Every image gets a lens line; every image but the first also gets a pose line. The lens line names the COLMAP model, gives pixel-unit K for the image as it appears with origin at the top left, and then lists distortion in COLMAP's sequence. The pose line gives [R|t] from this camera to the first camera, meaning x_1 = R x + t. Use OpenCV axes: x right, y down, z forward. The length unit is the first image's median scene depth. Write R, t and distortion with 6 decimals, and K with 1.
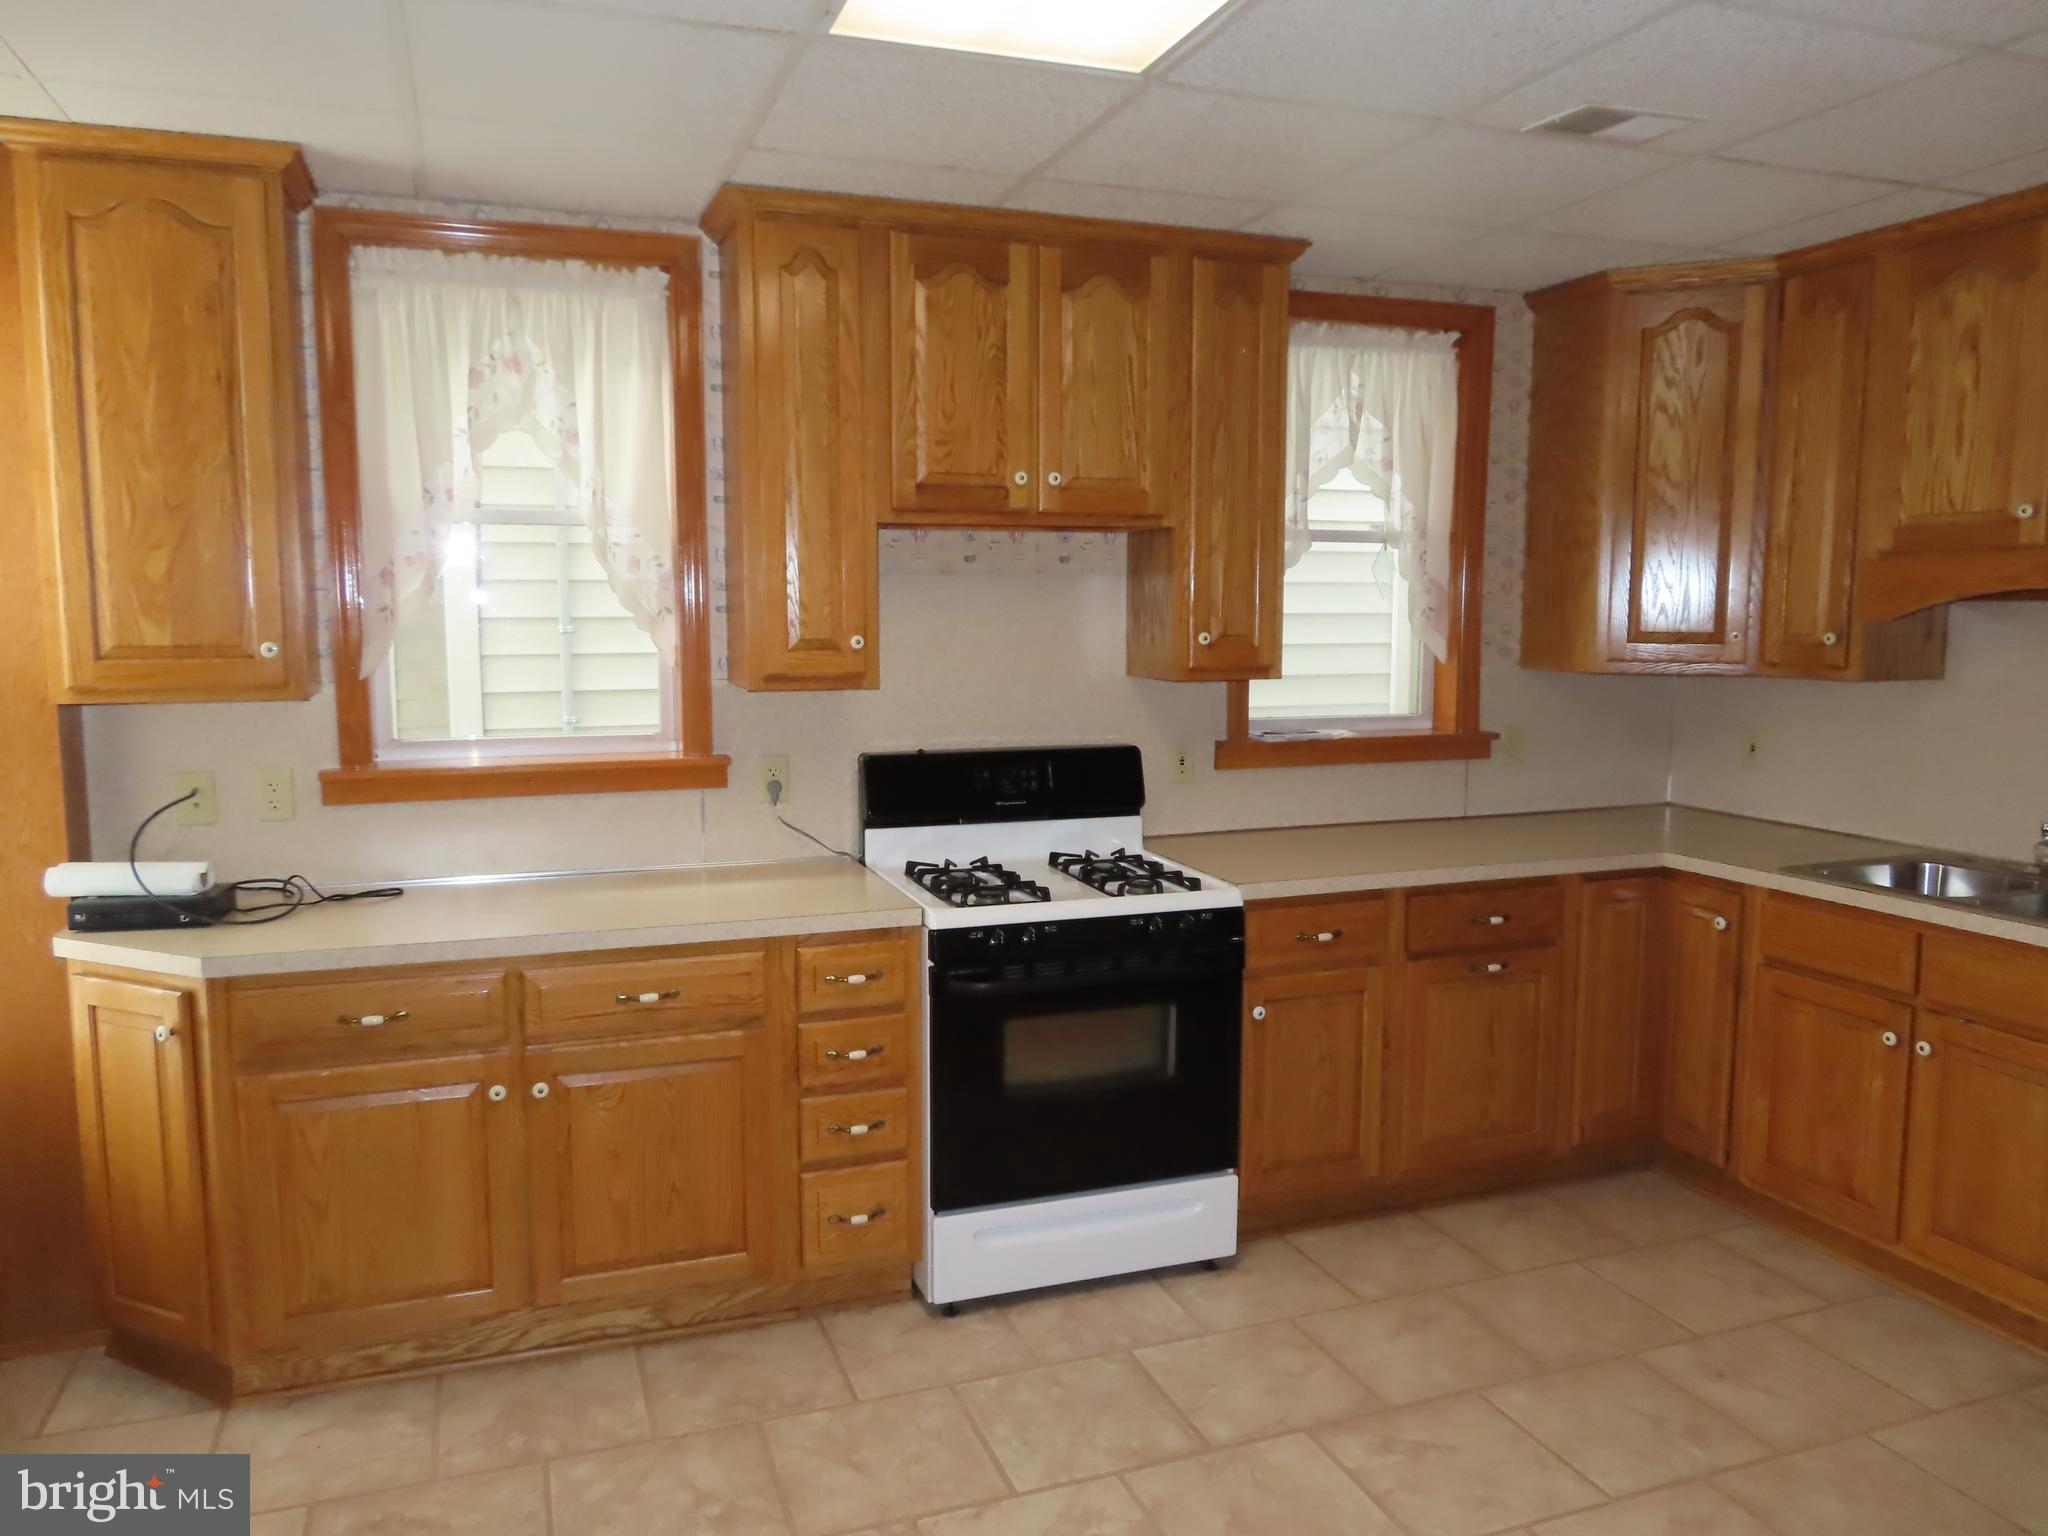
lens RADIAL K [[1464.0, 0, 1025.9], [0, 1464.0, 763.4], [0, 0, 1]] dist [-0.011552, 0.007905]
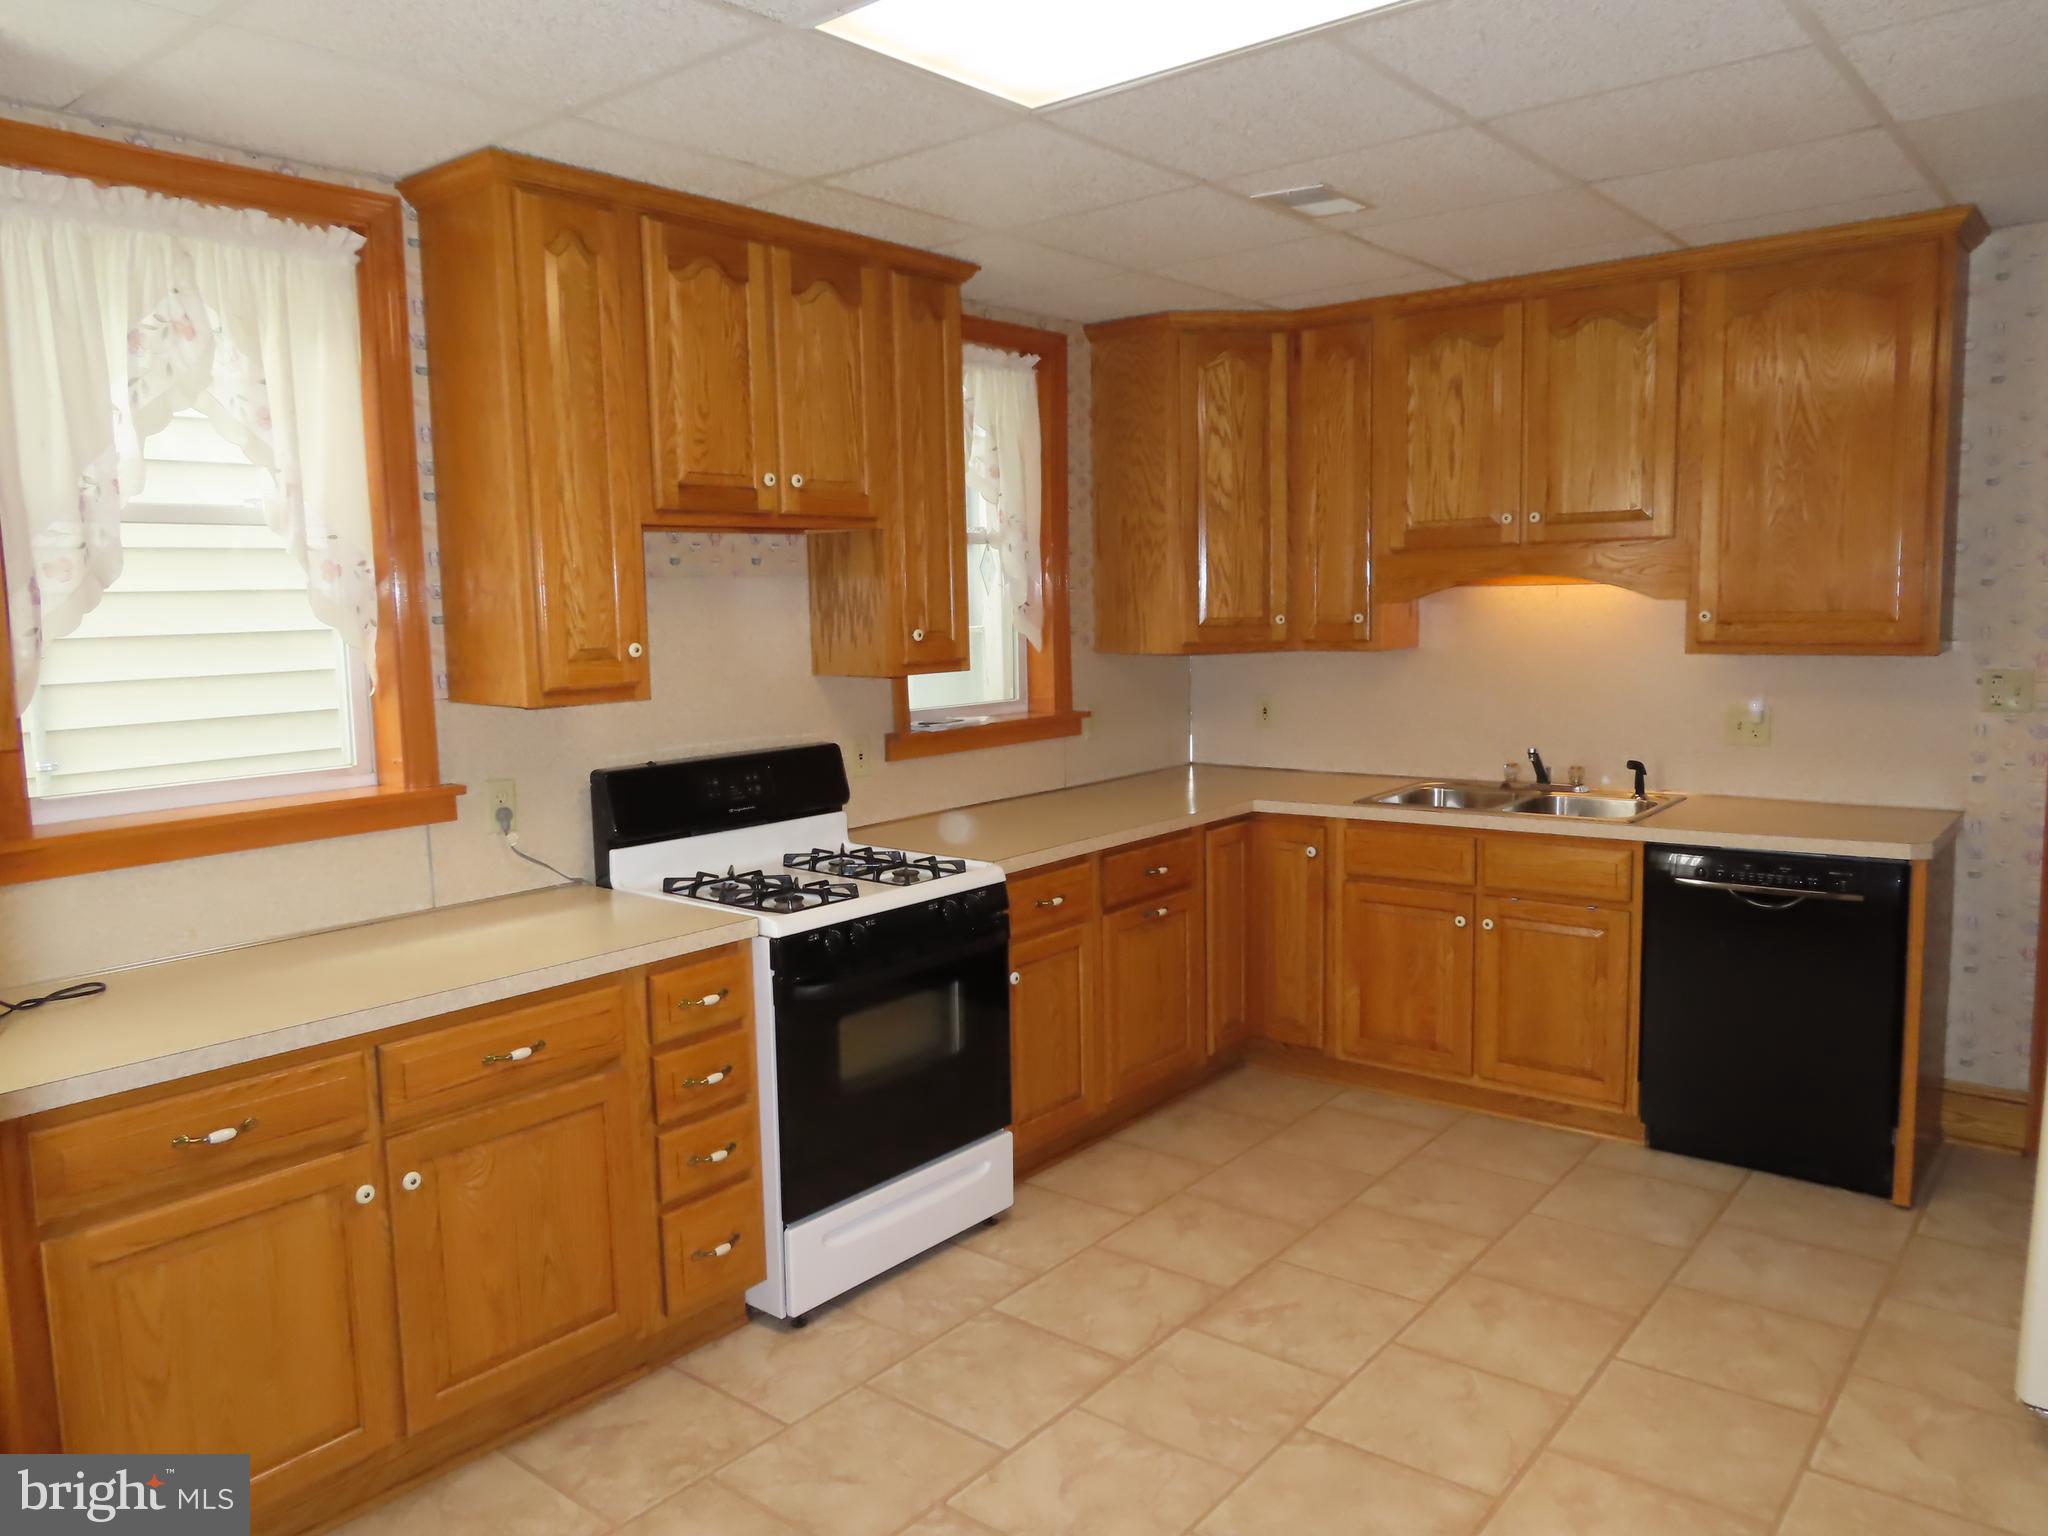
lens RADIAL K [[1464.0, 0, 1025.9], [0, 1464.0, 763.4], [0, 0, 1]] dist [-0.011552, 0.007905]
pose [[0.859987, -0.078237, 0.504282, -0.376911], [0.079435, 0.996656, 0.019161, -0.008110], [-0.504095, 0.023579, 0.863326, 0.060010]]
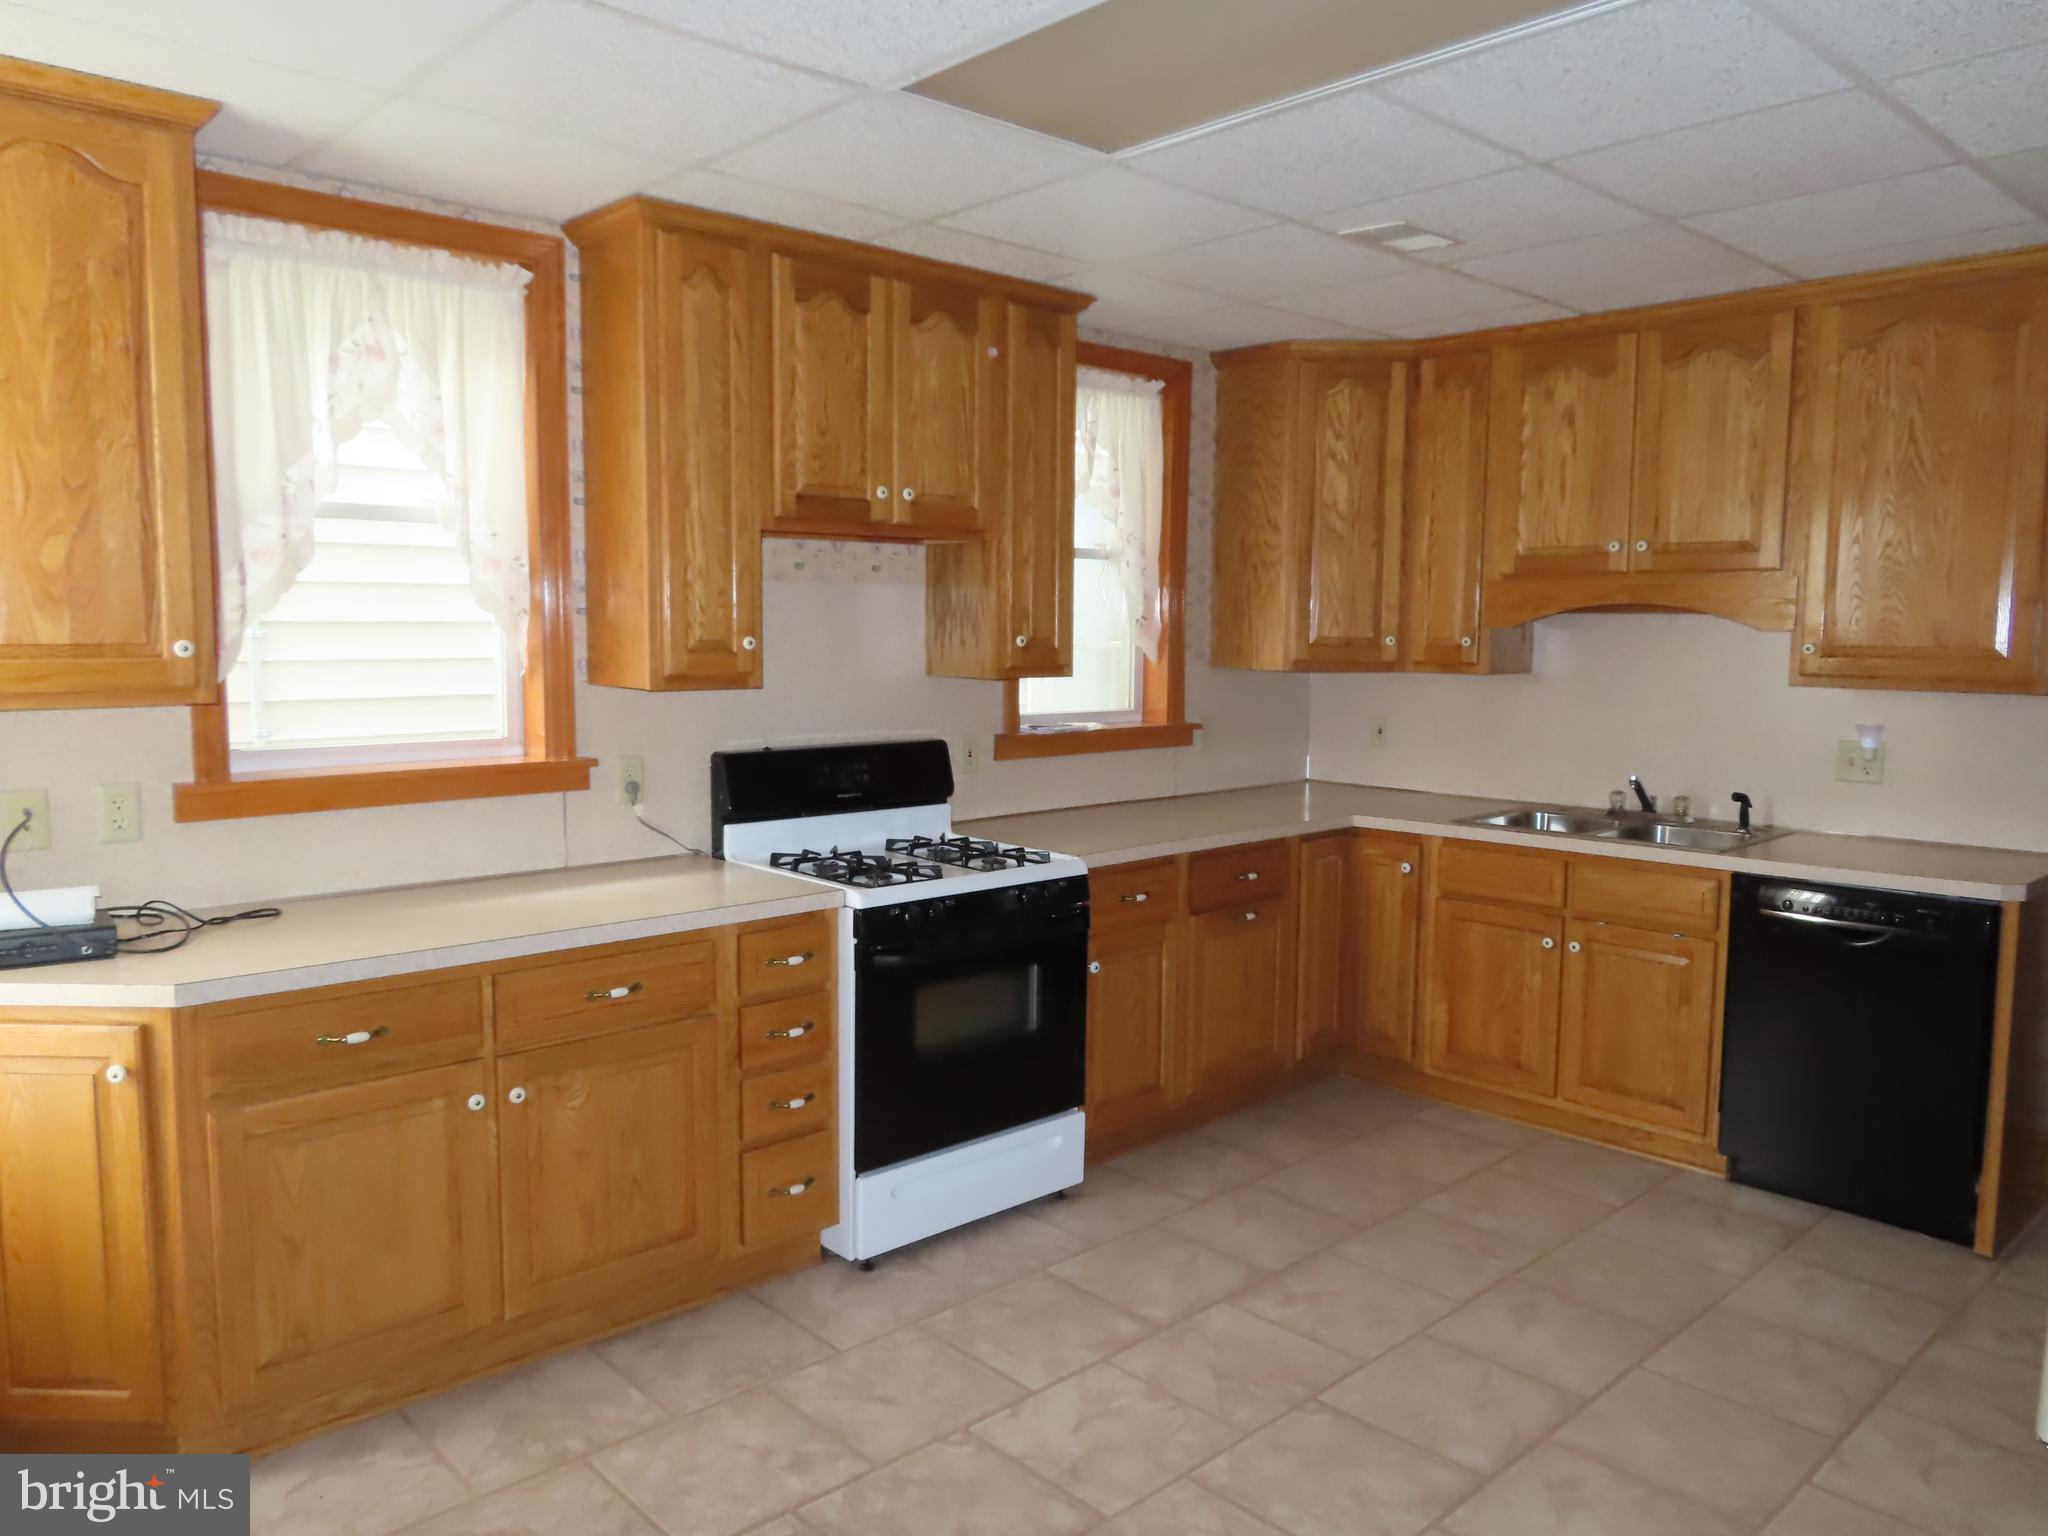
lens RADIAL K [[1464.0, 0, 1025.9], [0, 1464.0, 763.4], [0, 0, 1]] dist [-0.011552, 0.007905]
pose [[0.921082, -0.031464, 0.388096, -0.338634], [0.035943, 0.999345, -0.004286, 0.014455], [-0.387707, 0.017897, 0.921609, -0.038072]]
